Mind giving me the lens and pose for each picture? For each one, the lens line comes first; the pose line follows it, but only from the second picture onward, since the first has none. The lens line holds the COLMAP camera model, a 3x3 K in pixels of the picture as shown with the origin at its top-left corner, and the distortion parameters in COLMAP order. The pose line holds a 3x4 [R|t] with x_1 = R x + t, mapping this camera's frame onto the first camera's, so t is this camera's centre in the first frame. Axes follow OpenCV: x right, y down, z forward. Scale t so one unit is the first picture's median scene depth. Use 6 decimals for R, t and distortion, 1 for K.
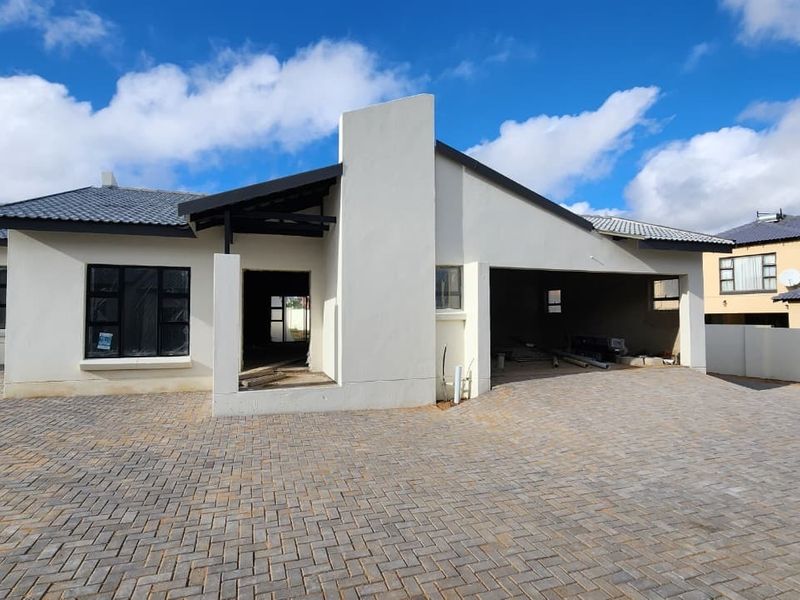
lens RADIAL K [[426.3, 0, 406.8], [0, 426.3, 309.9], [0, 0, 1]] dist [0.002498, -0.000360]
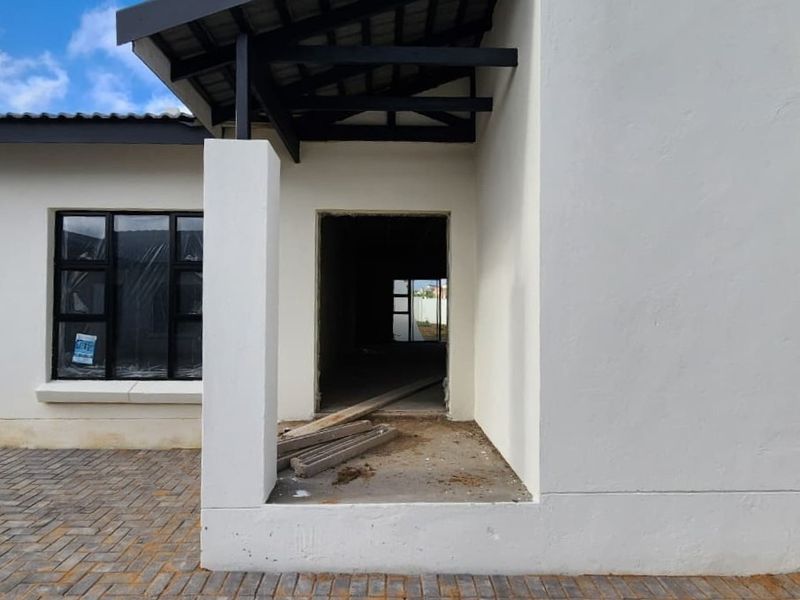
lens RADIAL K [[326.9, 0, 400.0], [0, 326.9, 300.0], [0, 0, 1]] dist [0.003887, -0.000932]
pose [[0.939291, -0.003833, -0.343101, -0.160096], [0.000561, 0.999953, -0.009635, 0.012701], [0.343122, 0.008858, 0.939249, 0.669662]]
